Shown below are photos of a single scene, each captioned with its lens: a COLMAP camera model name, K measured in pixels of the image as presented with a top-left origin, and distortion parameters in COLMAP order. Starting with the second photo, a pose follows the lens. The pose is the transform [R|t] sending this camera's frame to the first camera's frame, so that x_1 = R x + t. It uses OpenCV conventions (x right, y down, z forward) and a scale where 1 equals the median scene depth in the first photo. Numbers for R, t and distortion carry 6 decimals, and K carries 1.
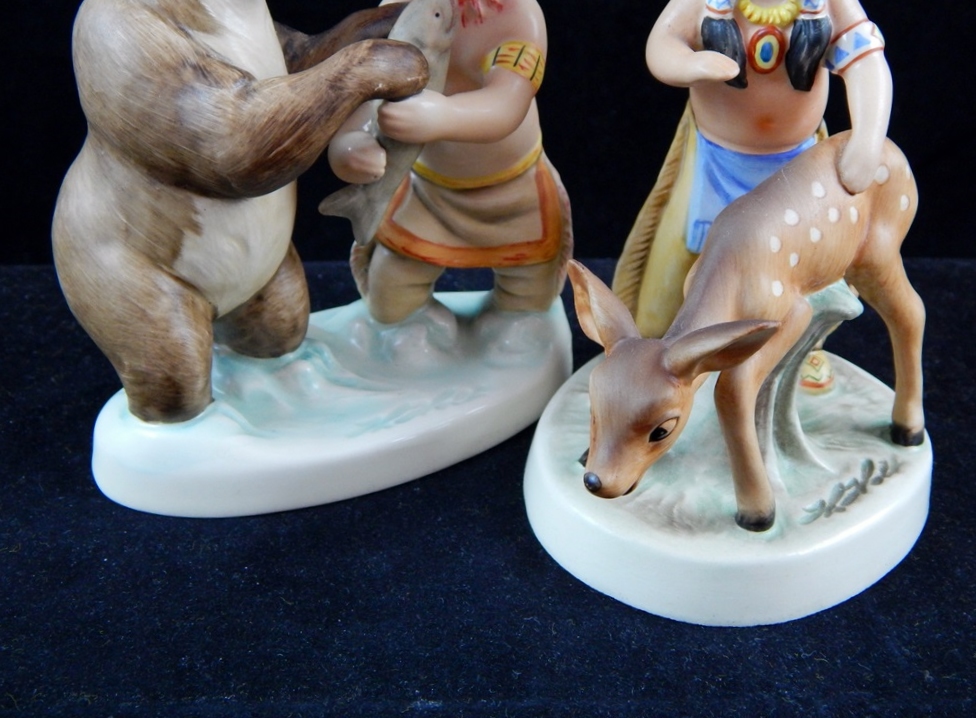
lens RADIAL K [[1103.6, 0, 495.2], [0, 1103.6, 353.8], [0, 0, 1]] dist [-0.022382, 0.000000]
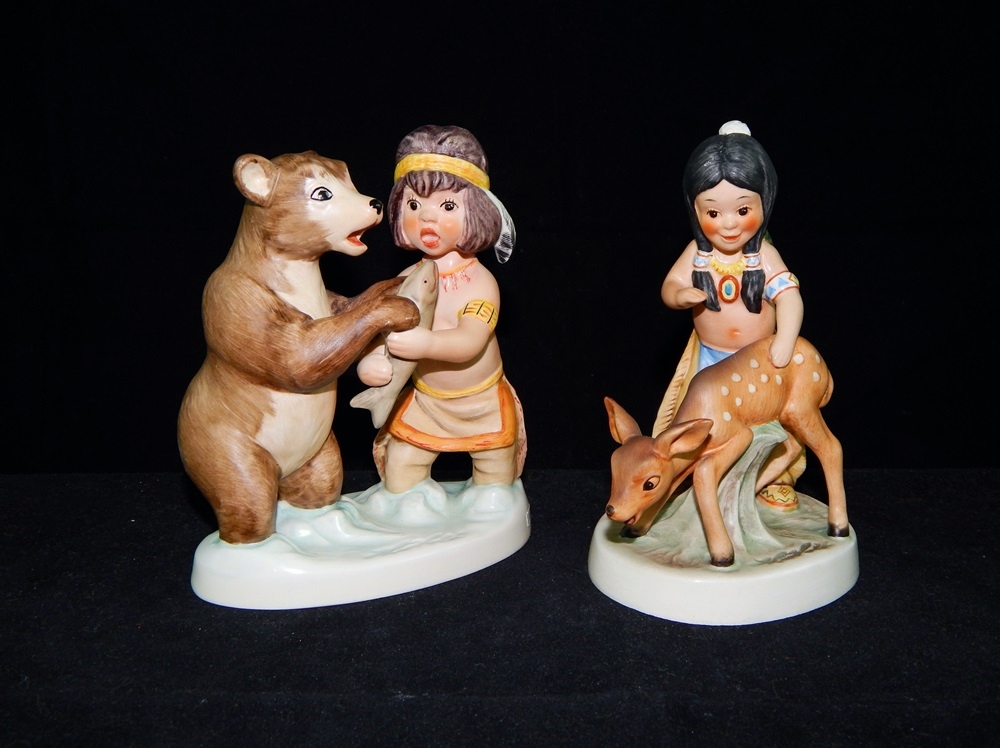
lens RADIAL K [[1130.8, 0, 526.7], [0, 1130.8, 372.0], [0, 0, 1]] dist [-0.022382, 0.000000]
pose [[0.999727, -0.011180, -0.020501, 0.128424], [0.005510, 0.966088, -0.258153, 0.250779], [0.022691, 0.257970, 0.965886, -0.572266]]
